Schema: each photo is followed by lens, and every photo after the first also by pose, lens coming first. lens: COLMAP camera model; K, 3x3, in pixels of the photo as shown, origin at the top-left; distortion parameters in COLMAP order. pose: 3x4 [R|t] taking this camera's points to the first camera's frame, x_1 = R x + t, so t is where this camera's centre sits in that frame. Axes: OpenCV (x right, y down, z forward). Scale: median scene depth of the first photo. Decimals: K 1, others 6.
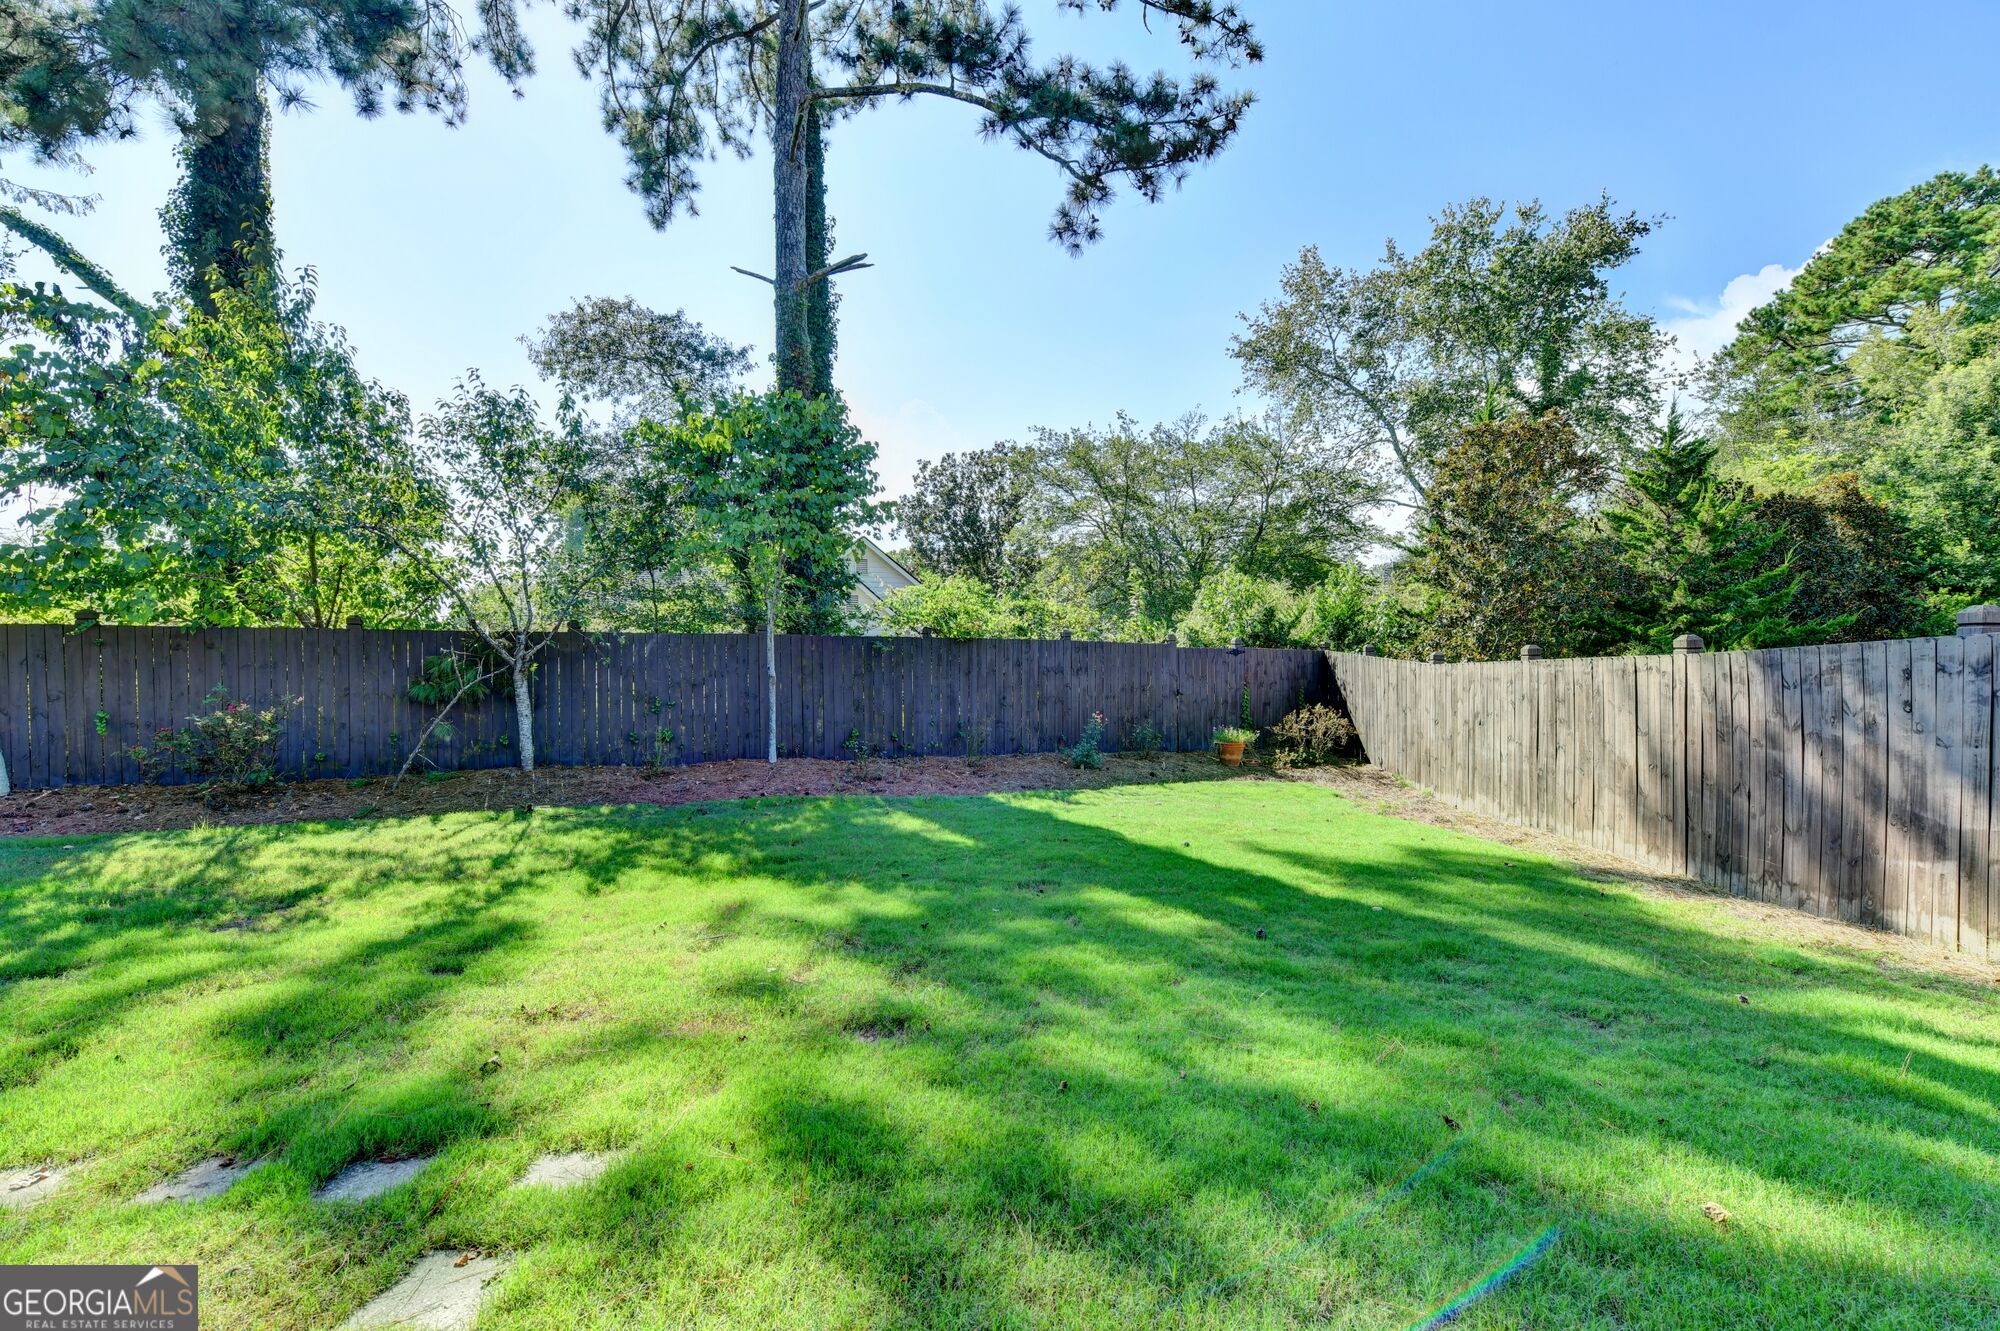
lens RADIAL K [[823.5, 0, 1008.7], [0, 823.5, 664.7], [0, 0, 1]] dist [-0.008215, -0.001108]
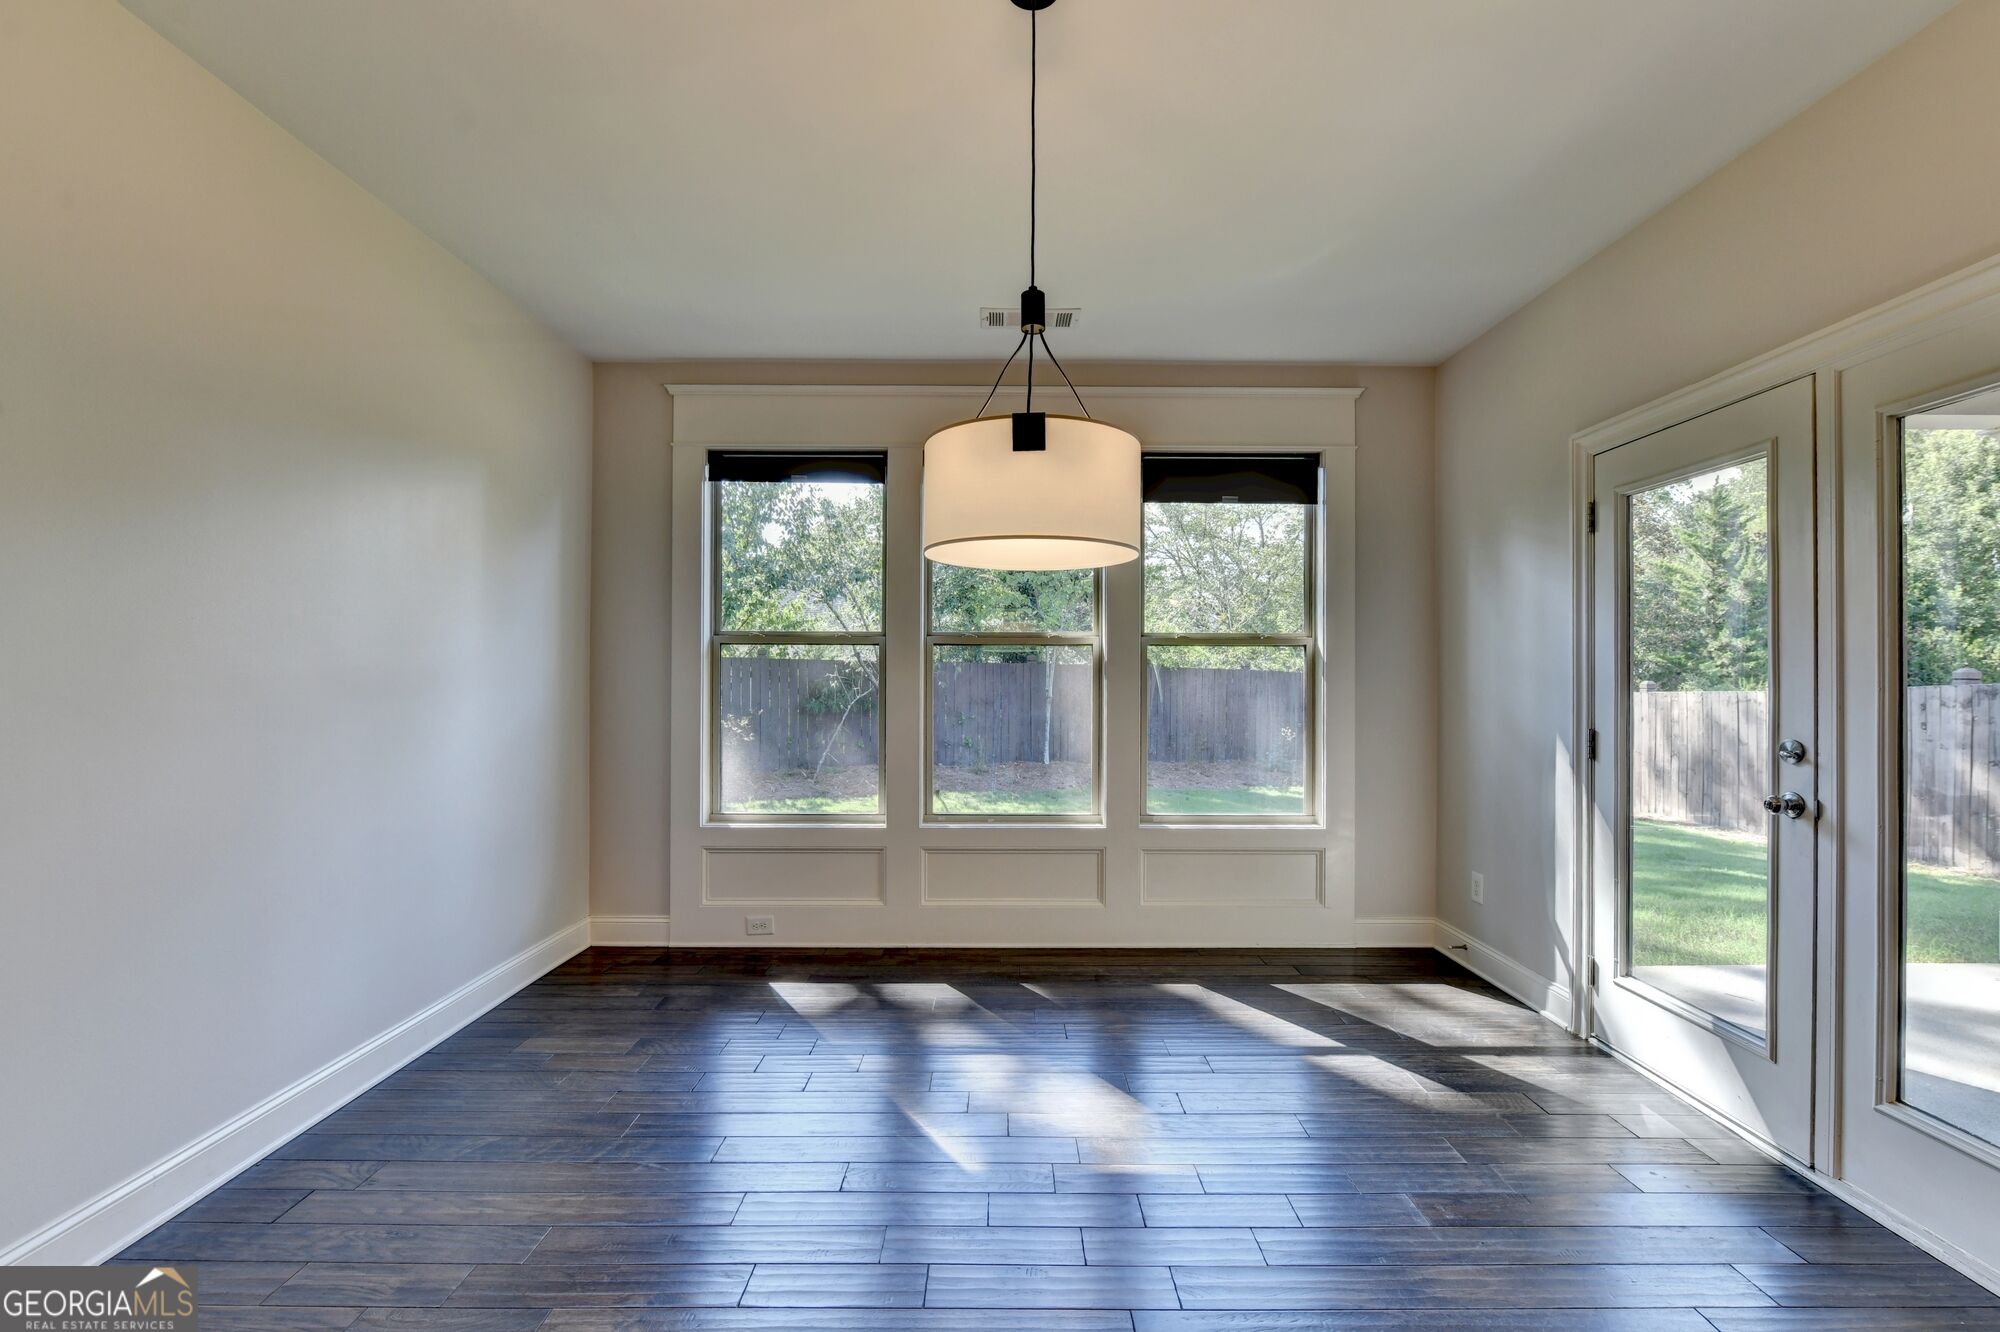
lens RADIAL K [[823.5, 0, 1014.6], [0, 823.5, 672.0], [0, 0, 1]] dist [-0.008215, -0.001108]
pose [[0.999928, 0.009988, 0.006627, -0.419247], [-0.009907, 0.999878, -0.012091, -0.011267], [-0.006747, 0.012025, 0.999905, -0.357753]]
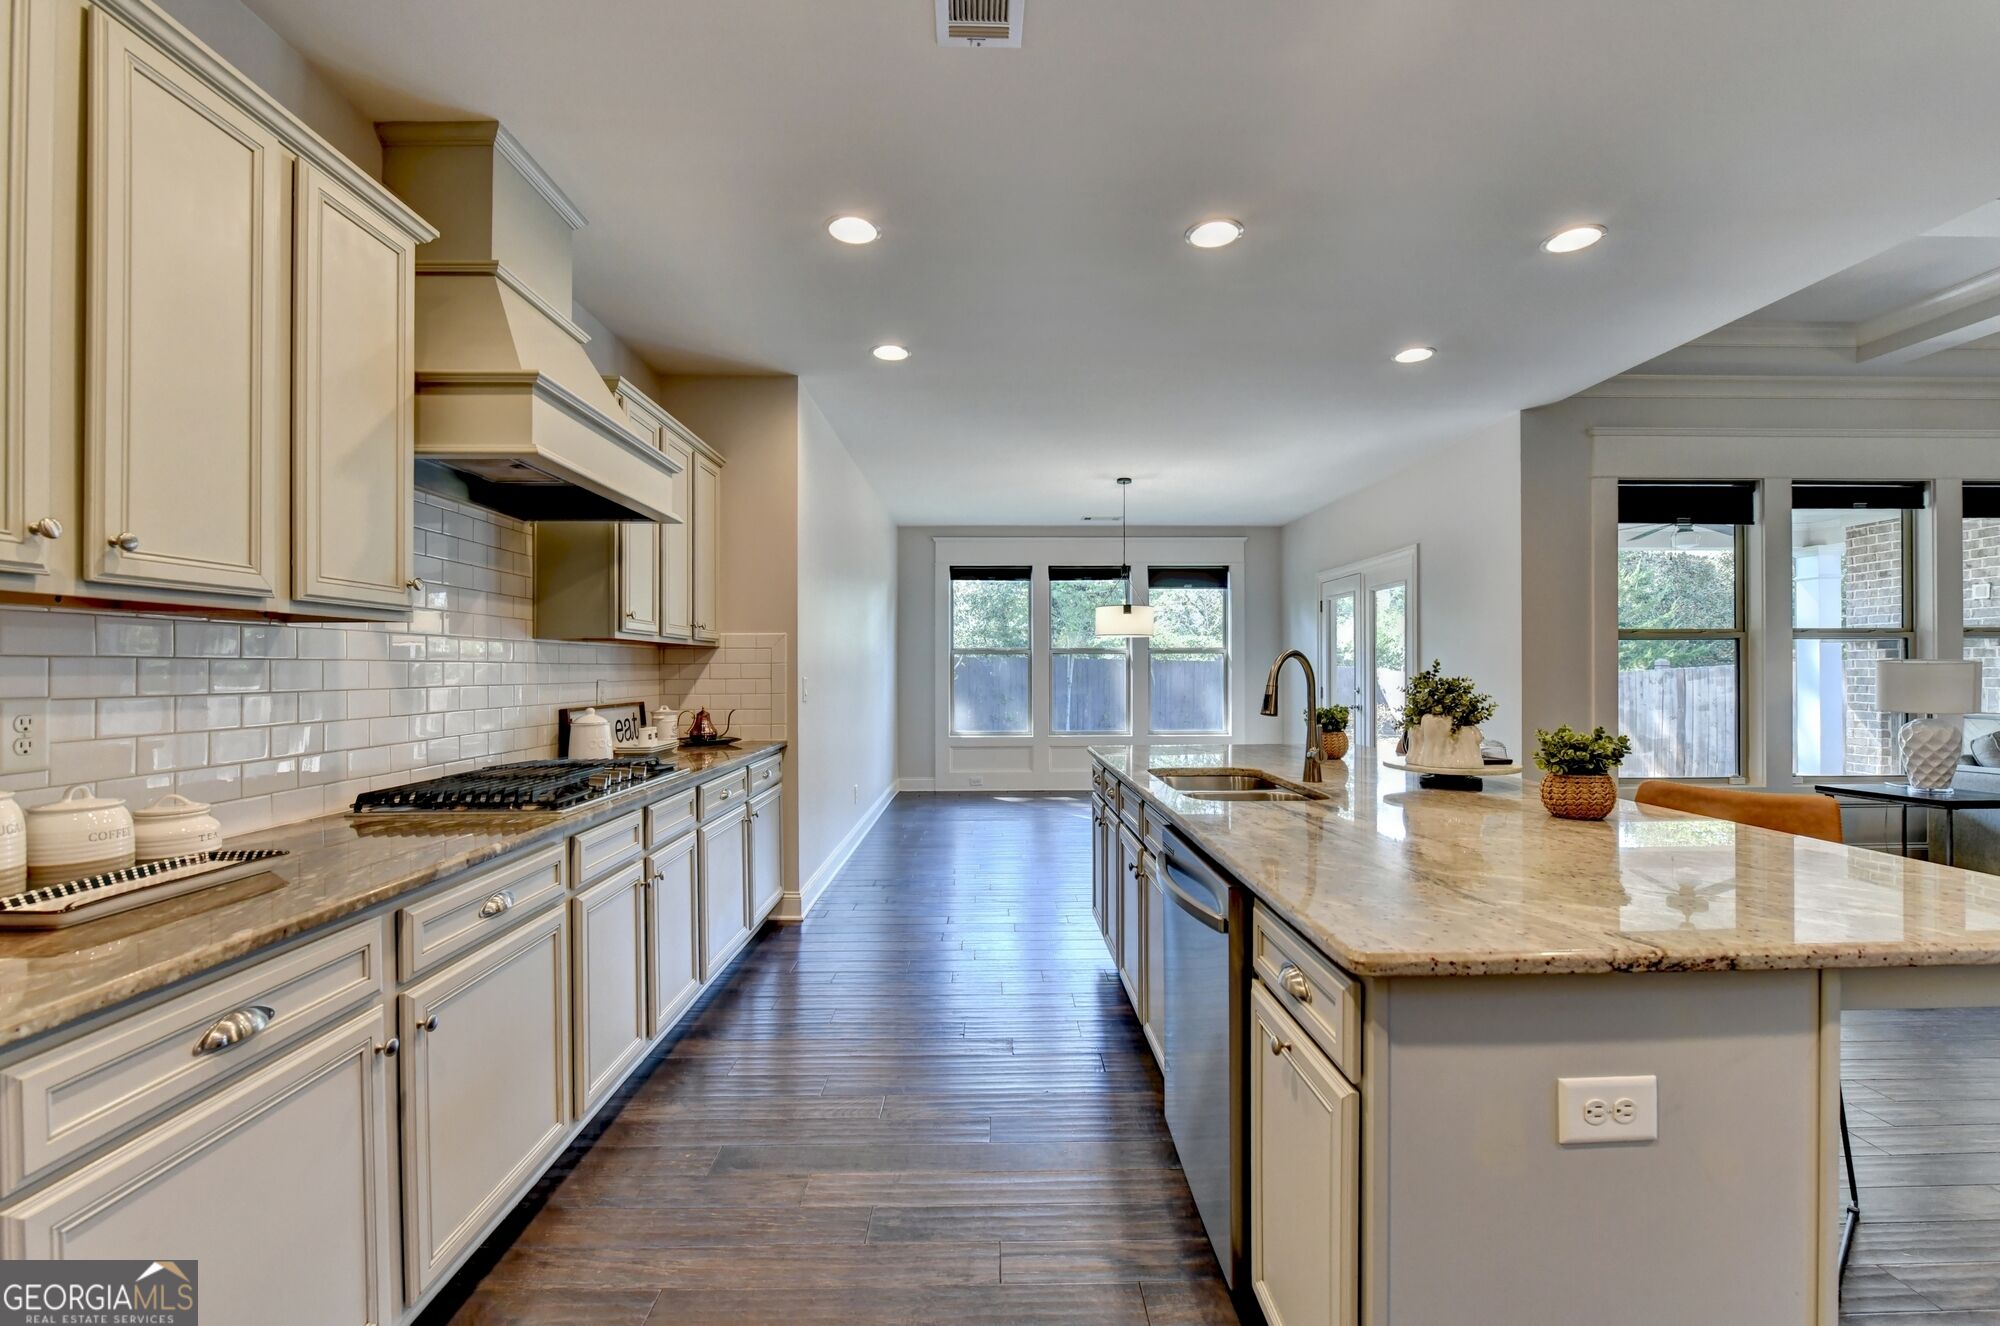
lens RADIAL K [[823.5, 0, 1012.1], [0, 823.5, 664.1], [0, 0, 1]] dist [-0.008215, -0.001108]
pose [[0.999814, 0.002961, 0.019083, -0.517416], [-0.002770, 0.999946, -0.010021, -0.009655], [-0.019111, 0.009966, 0.999768, -0.836317]]
